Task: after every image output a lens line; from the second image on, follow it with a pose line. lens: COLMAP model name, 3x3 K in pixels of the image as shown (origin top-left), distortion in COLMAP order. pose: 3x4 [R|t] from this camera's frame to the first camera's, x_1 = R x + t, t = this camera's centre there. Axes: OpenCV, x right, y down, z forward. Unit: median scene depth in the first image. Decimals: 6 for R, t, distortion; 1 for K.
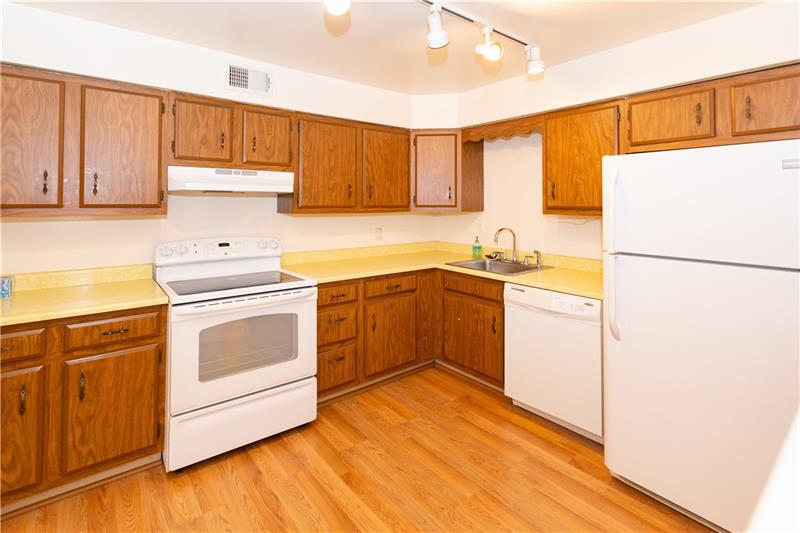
lens RADIAL K [[387.2, 0, 400.3], [0, 387.2, 268.4], [0, 0, 1]] dist [-0.002404, -0.000730]
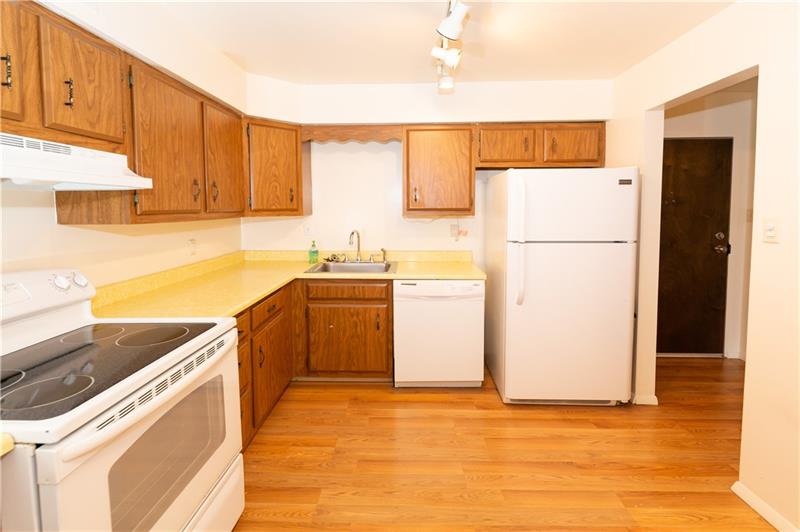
lens RADIAL K [[352.7, 0, 399.0], [0, 352.7, 281.9], [0, 0, 1]] dist [-0.001715, 0.000132]
pose [[0.655845, -0.161295, 0.737462, -0.414480], [0.130259, 0.986434, 0.099906, -0.050855], [-0.743572, 0.030538, 0.667958, 0.310296]]
